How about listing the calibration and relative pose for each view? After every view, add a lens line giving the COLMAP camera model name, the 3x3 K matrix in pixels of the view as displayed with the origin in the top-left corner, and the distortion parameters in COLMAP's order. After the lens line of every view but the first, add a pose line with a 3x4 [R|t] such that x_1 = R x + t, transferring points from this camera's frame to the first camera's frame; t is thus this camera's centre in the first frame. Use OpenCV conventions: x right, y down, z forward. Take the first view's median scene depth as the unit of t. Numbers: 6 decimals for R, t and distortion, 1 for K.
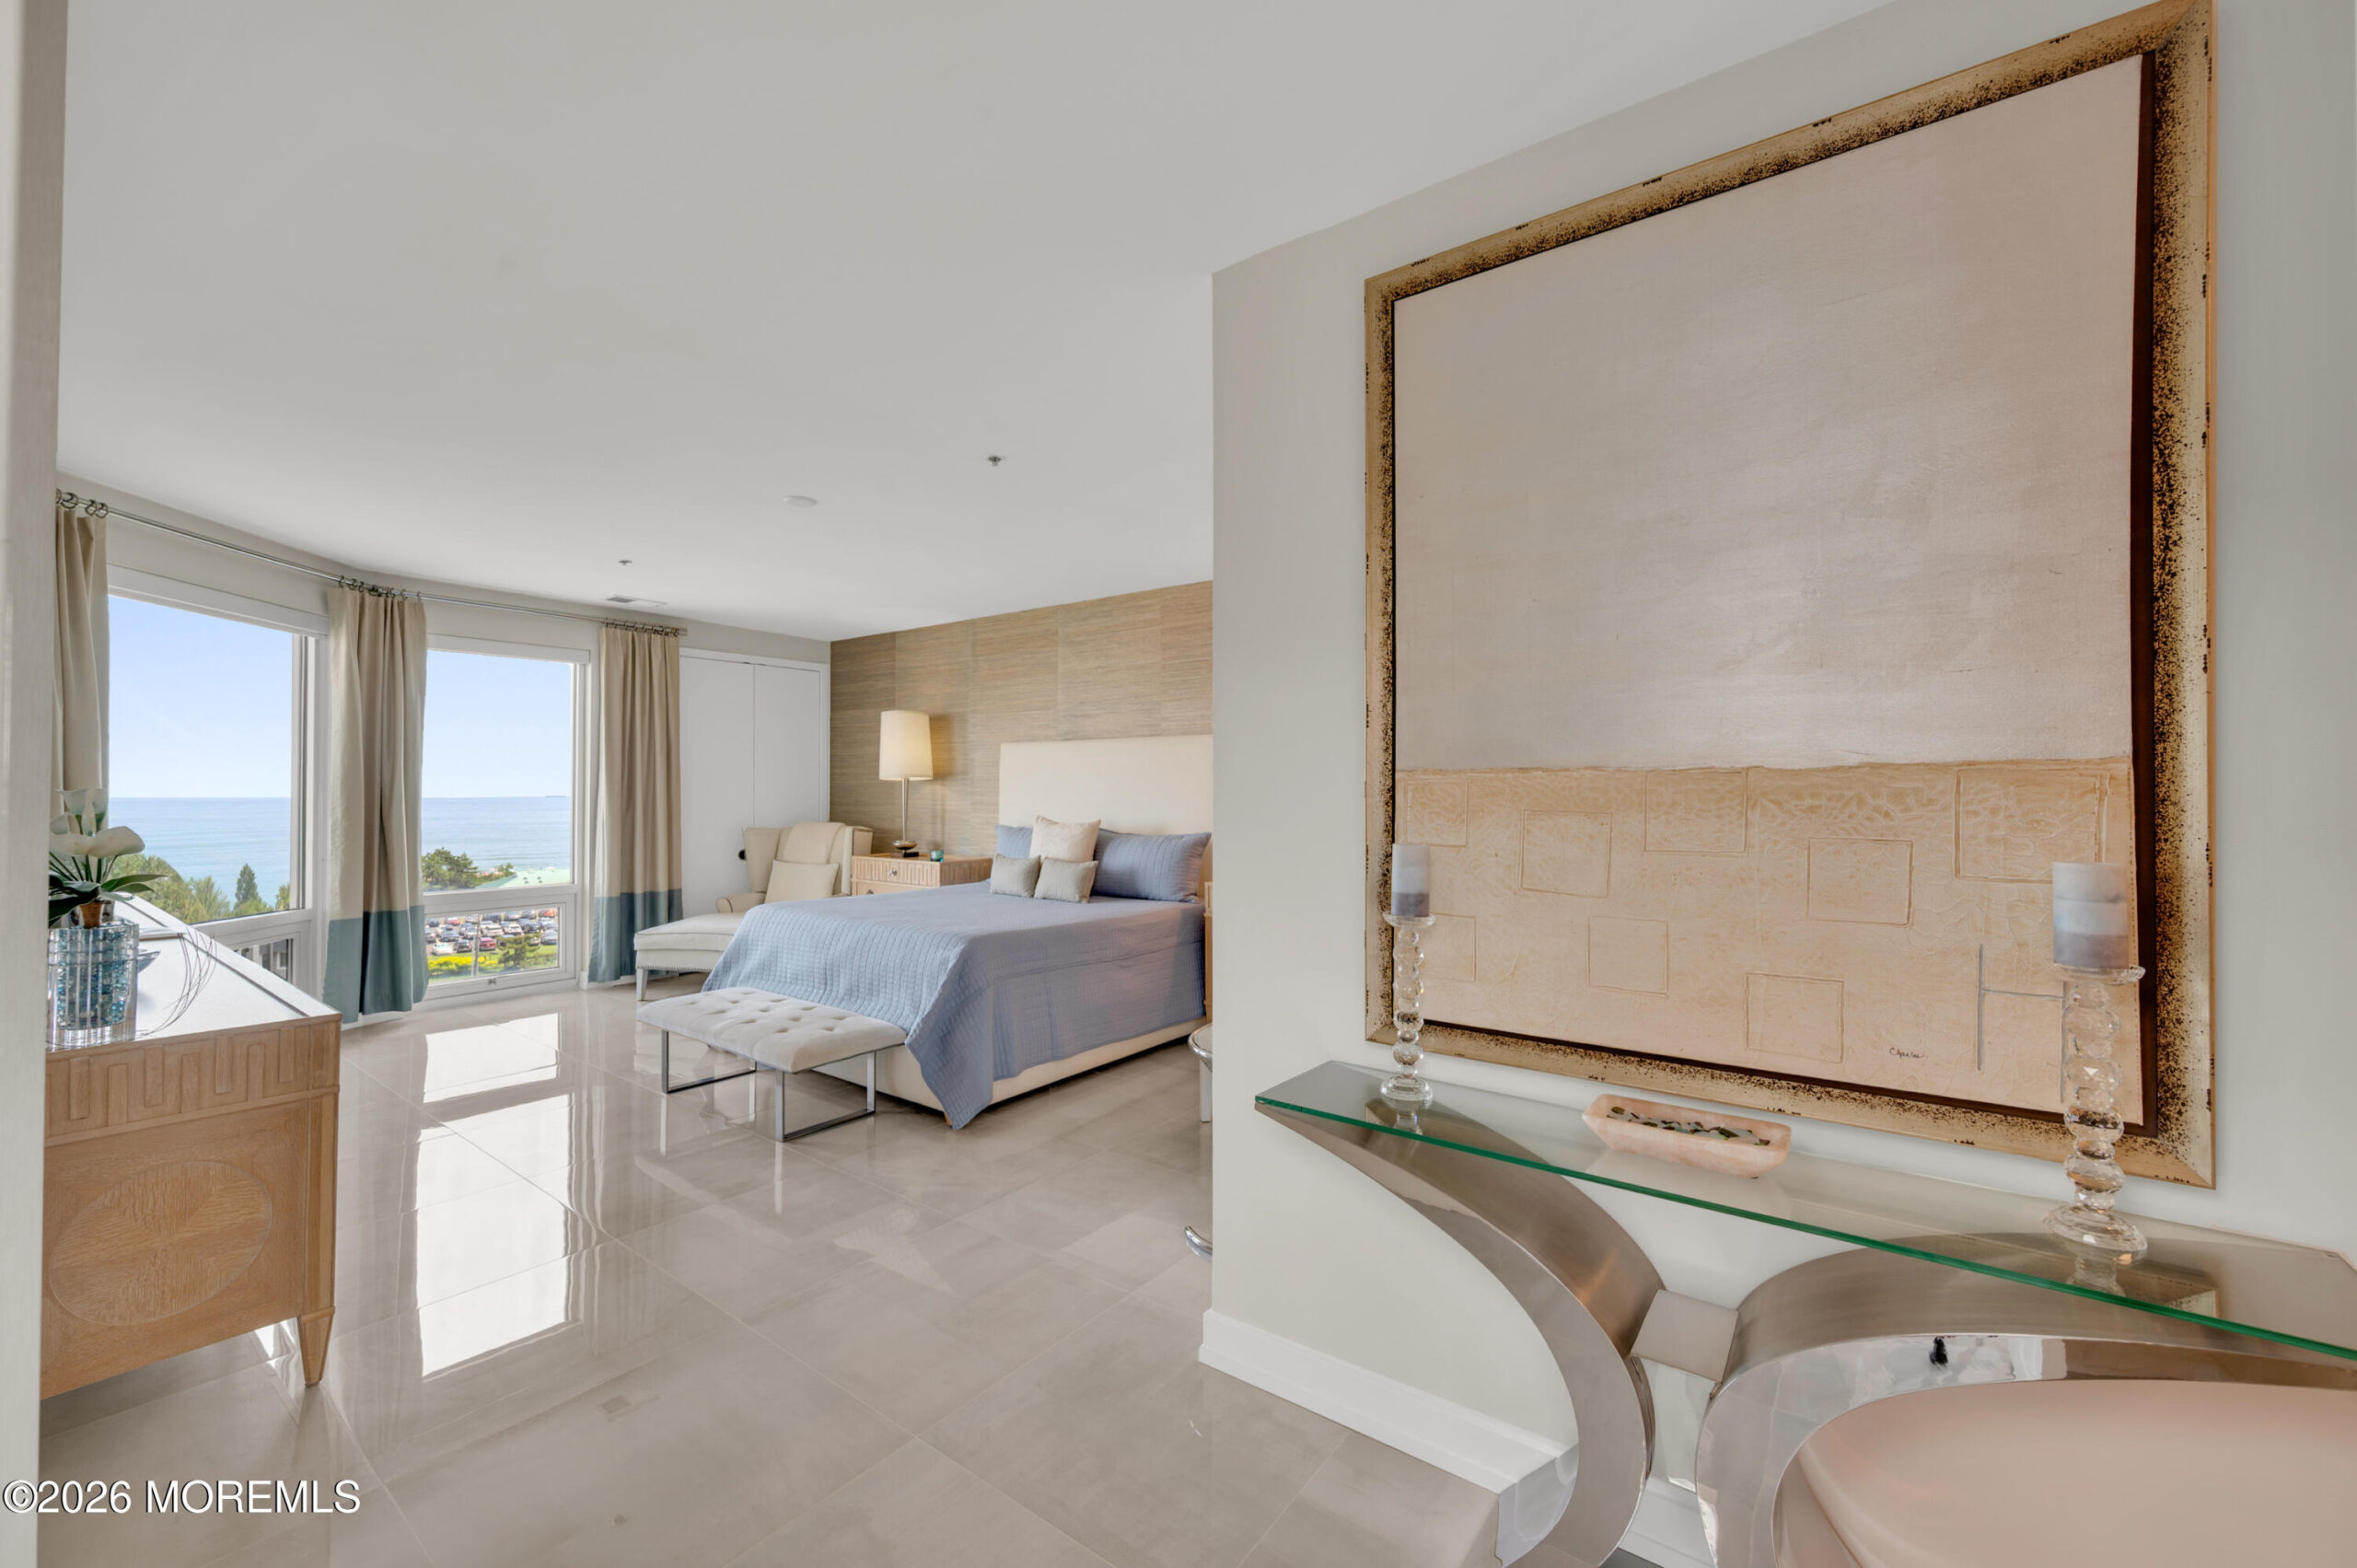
lens RADIAL K [[923.2, 0, 1170.9], [0, 923.2, 788.1], [0, 0, 1]] dist [-0.002331, -0.000595]
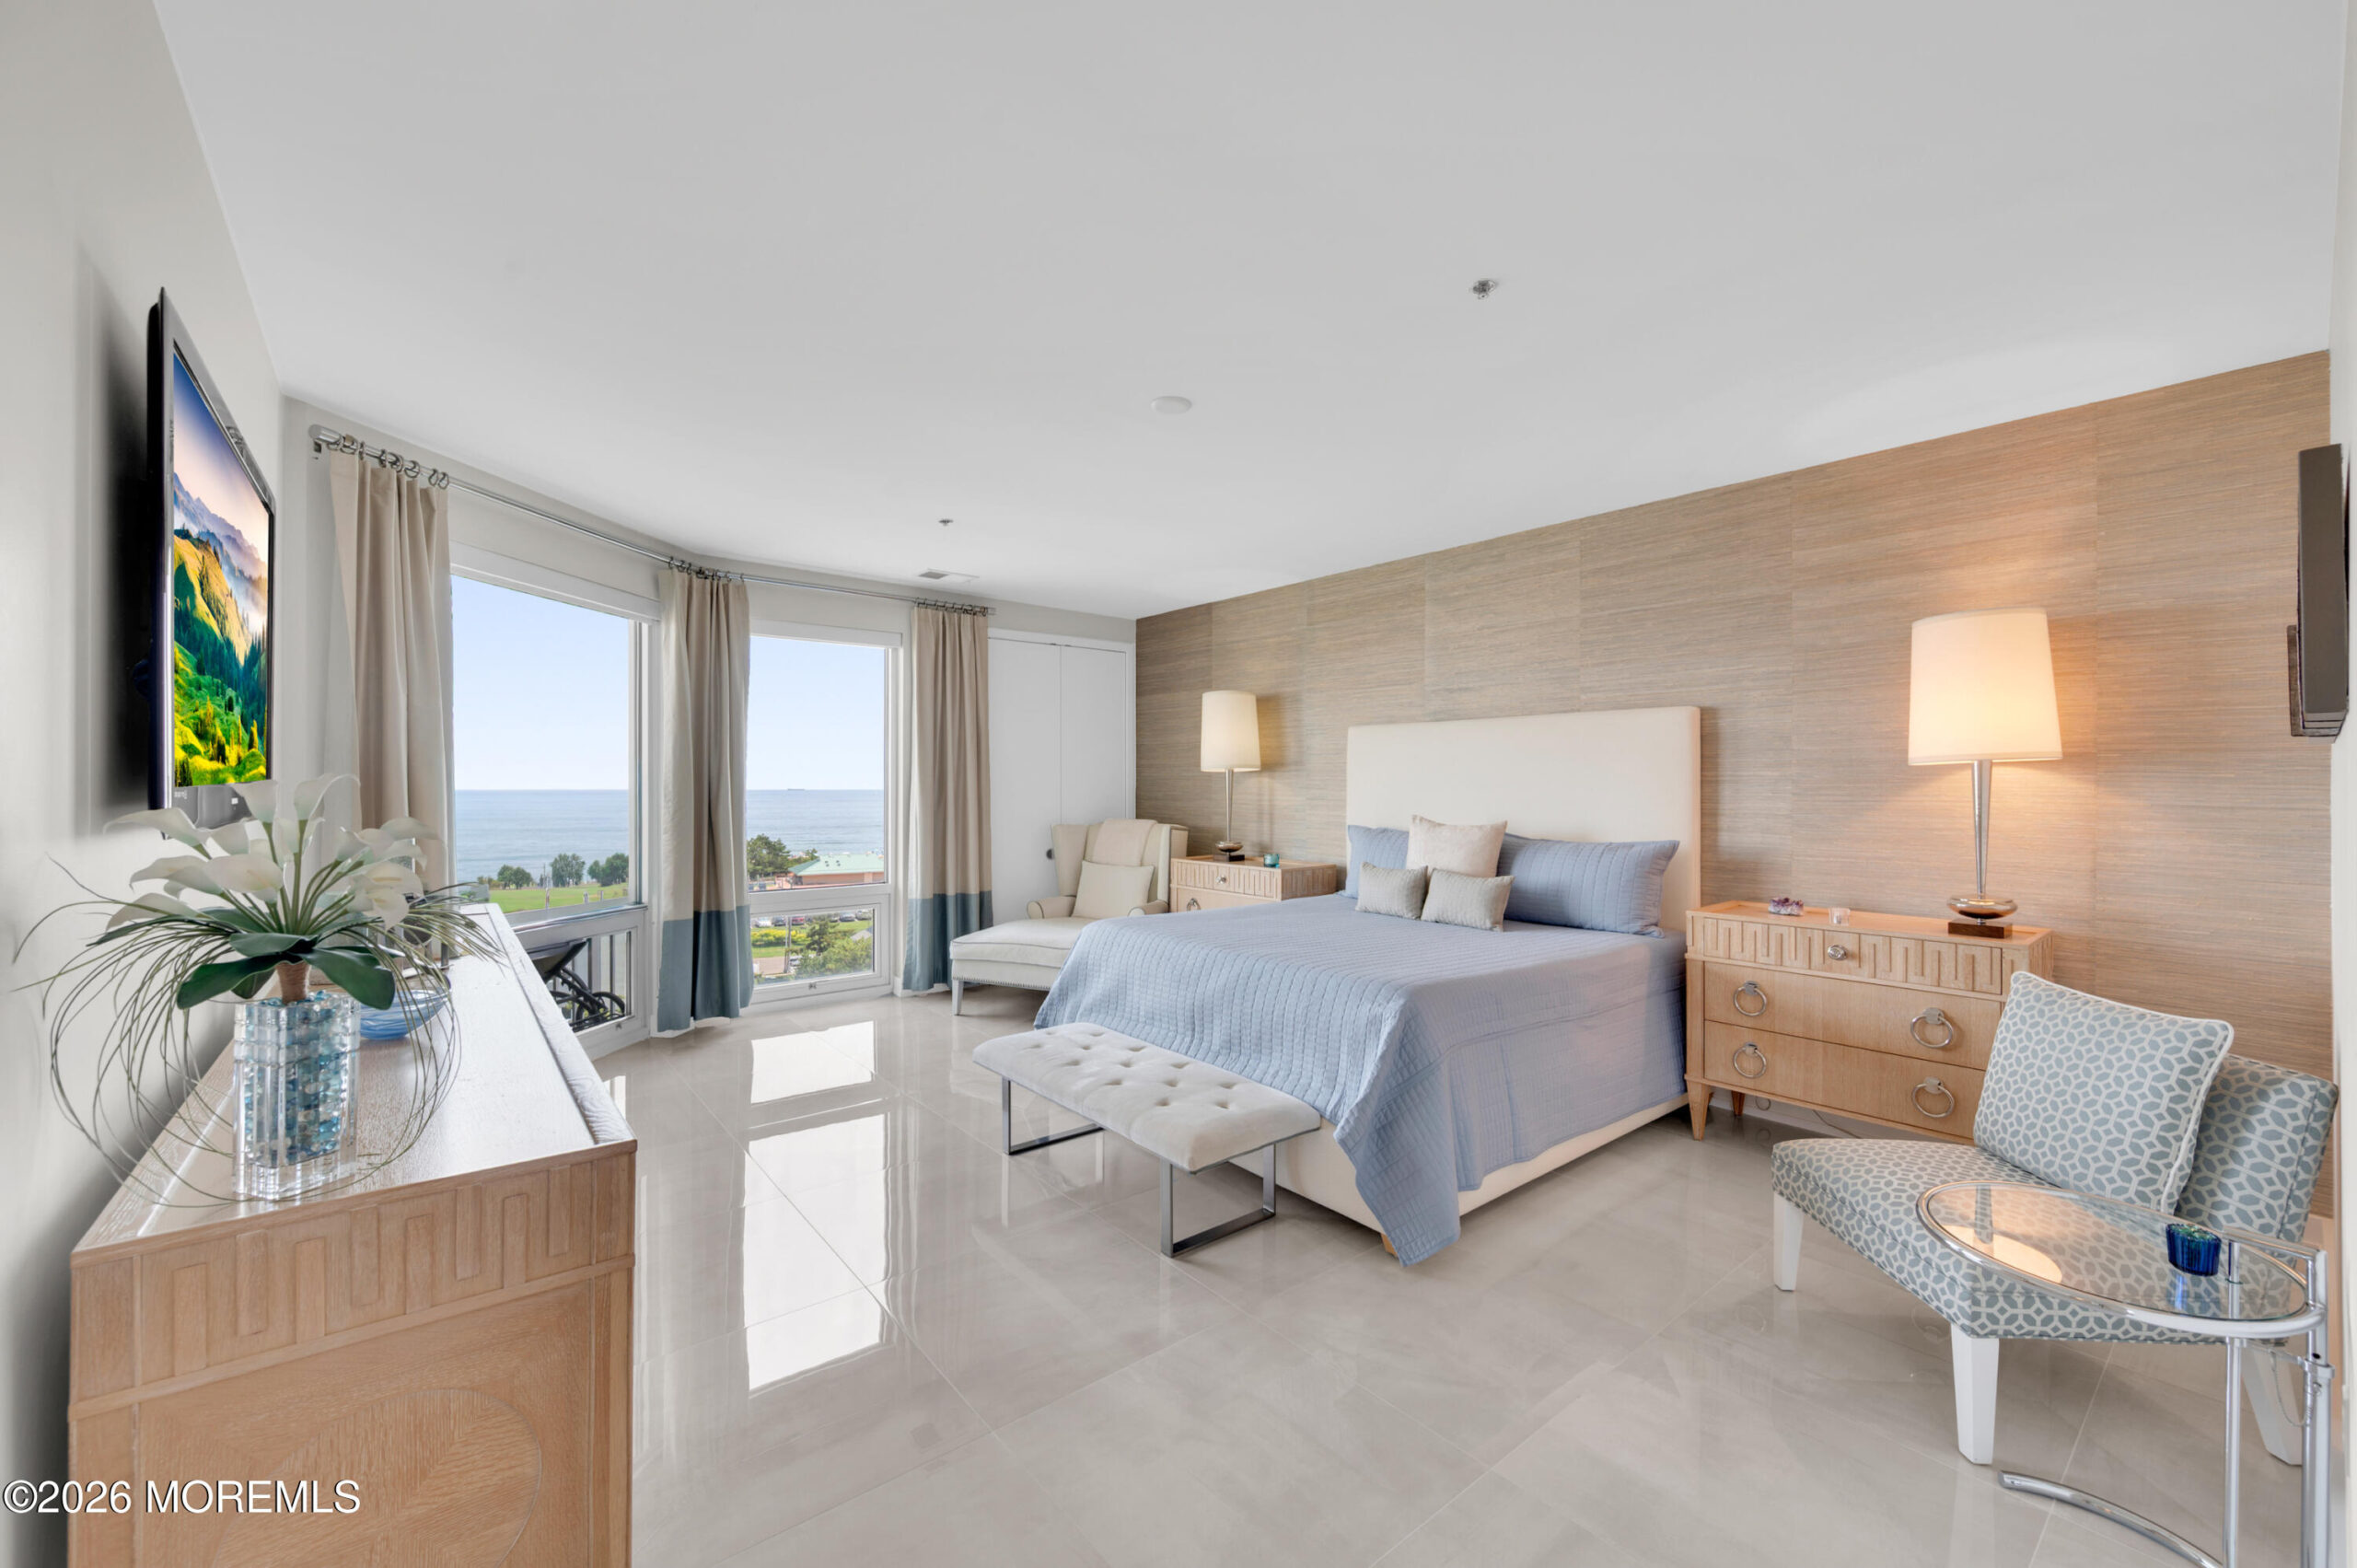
lens RADIAL K [[923.2, 0, 1194.3], [0, 923.2, 795.3], [0, 0, 1]] dist [-0.002331, -0.000595]
pose [[0.973453, 0.002290, -0.228875, -0.151882], [0.001116, 0.999891, 0.014753, 0.000943], [0.228884, -0.014617, 0.973344, 0.187448]]
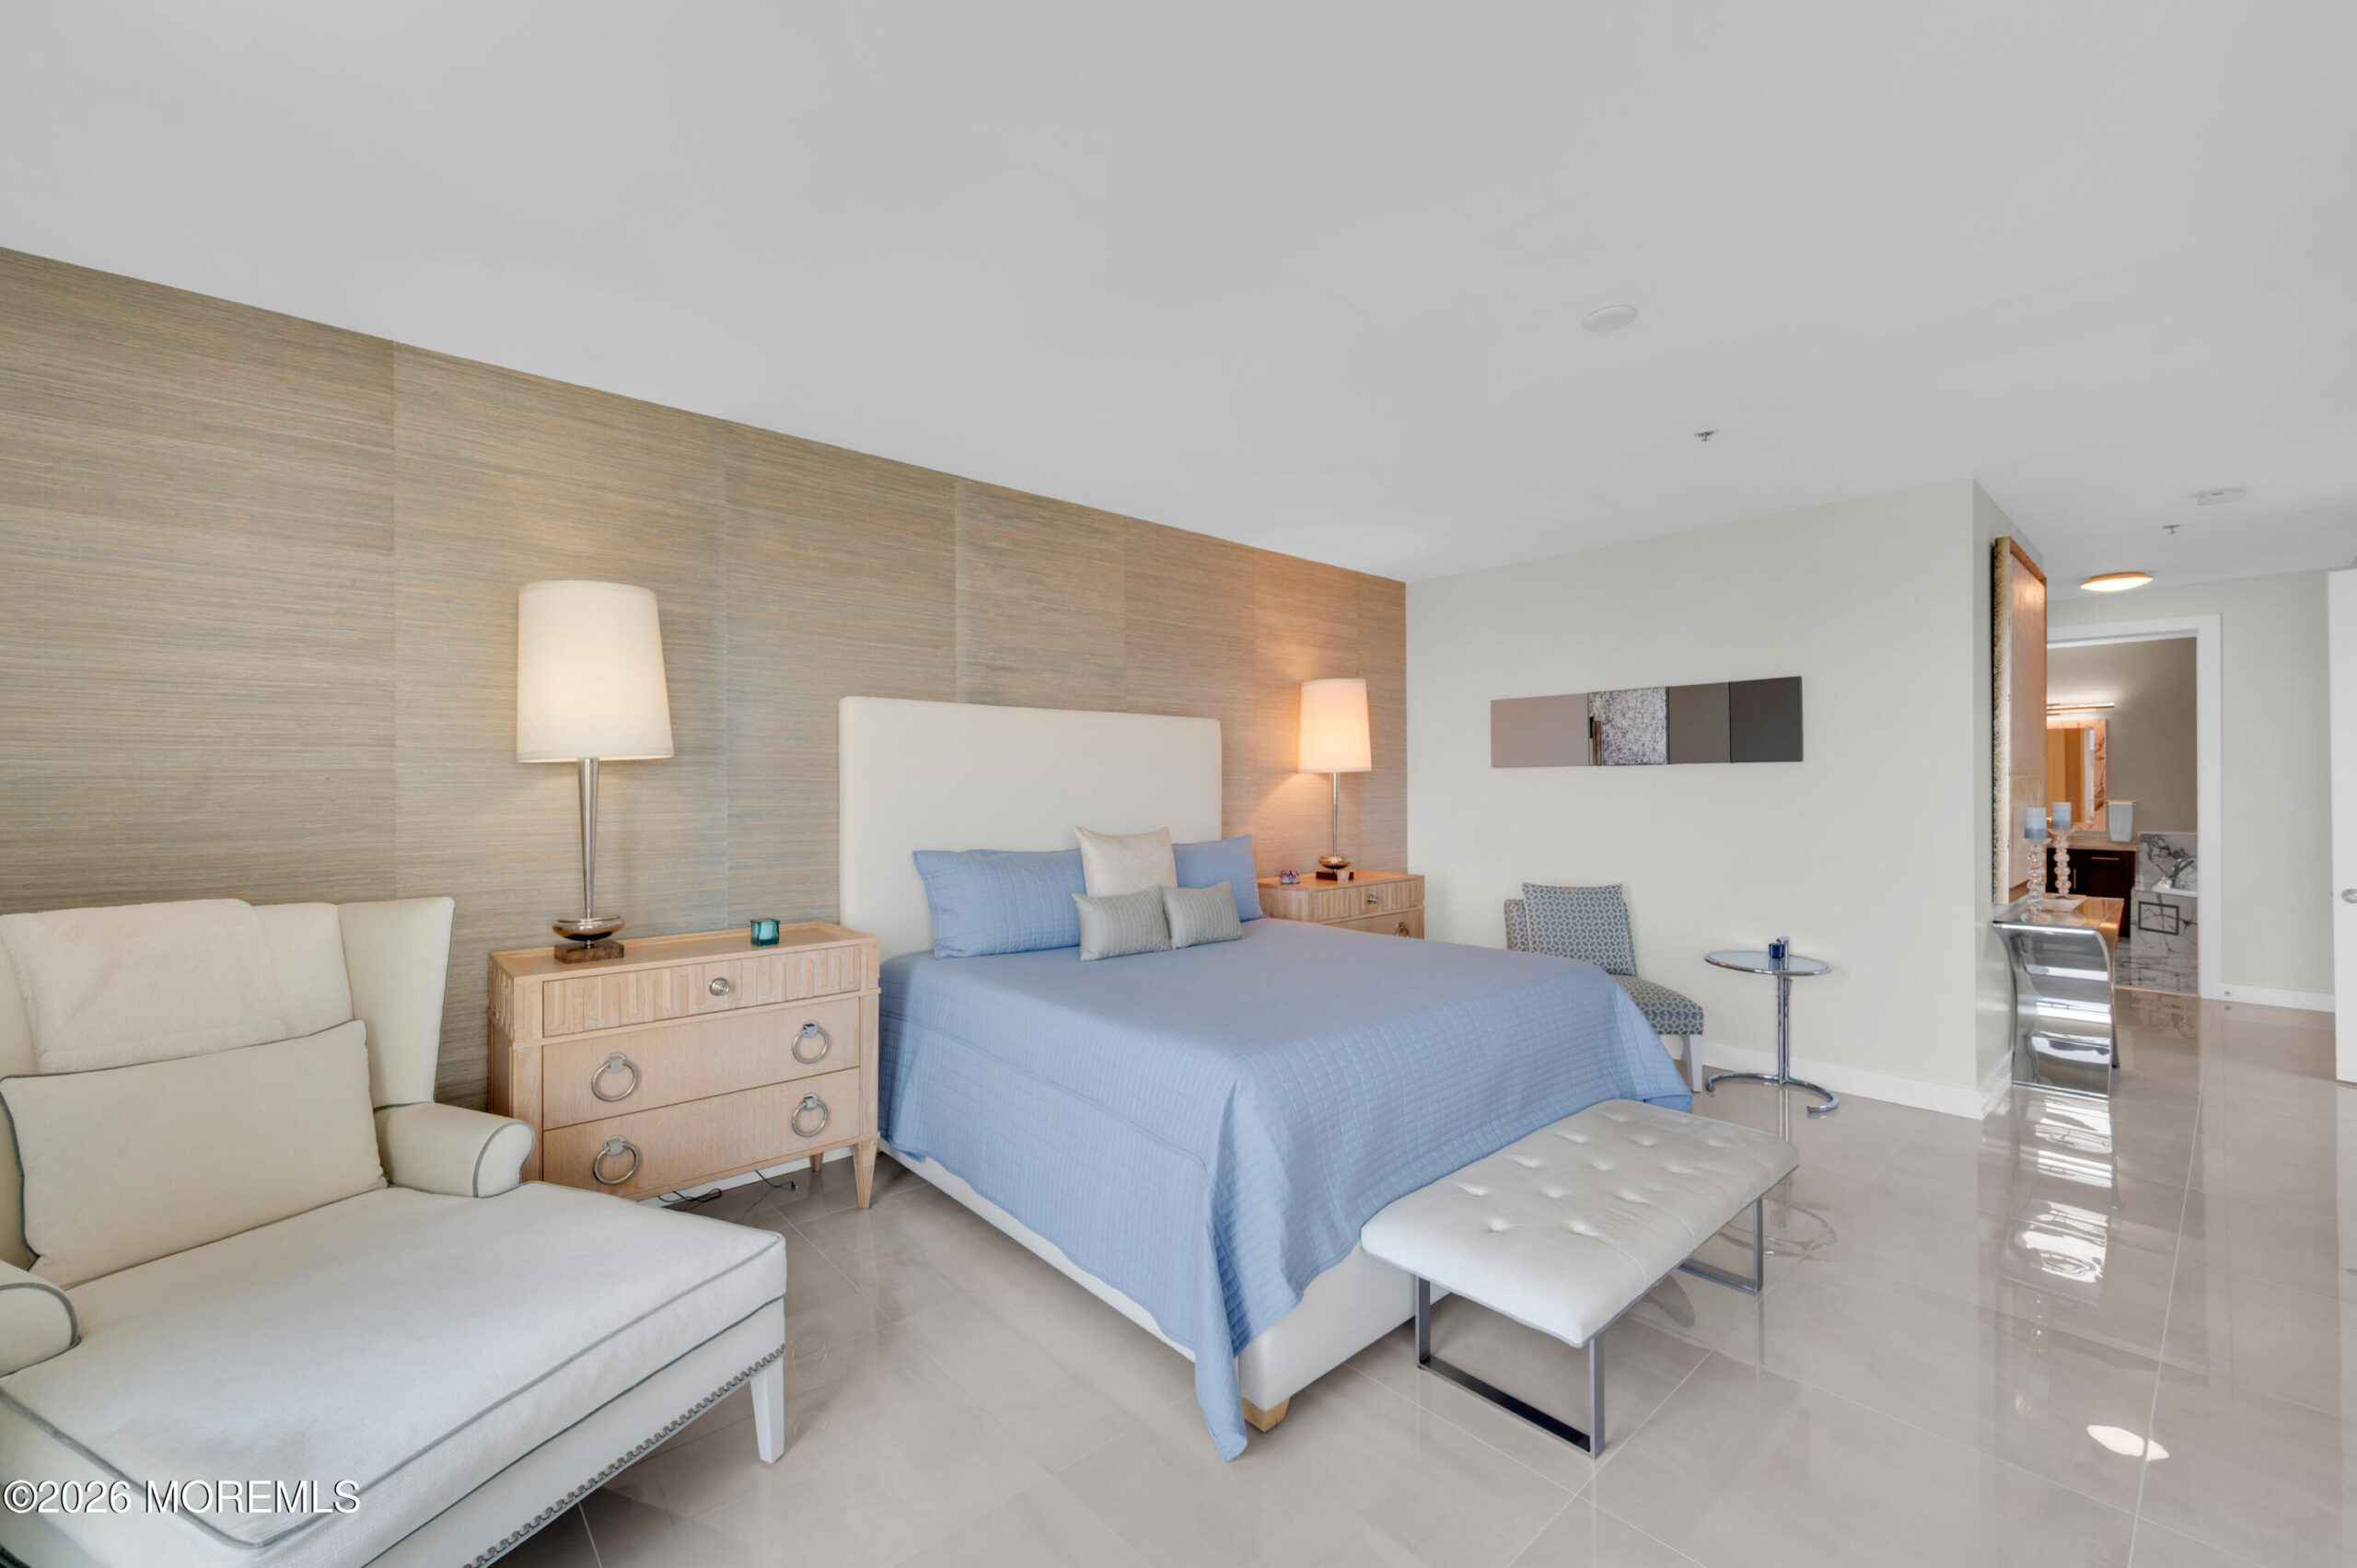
lens RADIAL K [[963.6, 0, 1172.8], [0, 963.6, 775.4], [0, 0, 1]] dist [-0.000963, -0.000312]
pose [[0.195117, -0.008959, 0.980739, -0.805915], [-0.018220, 0.999753, 0.012758, -0.016320], [-0.980611, -0.020358, 0.194905, 0.836171]]
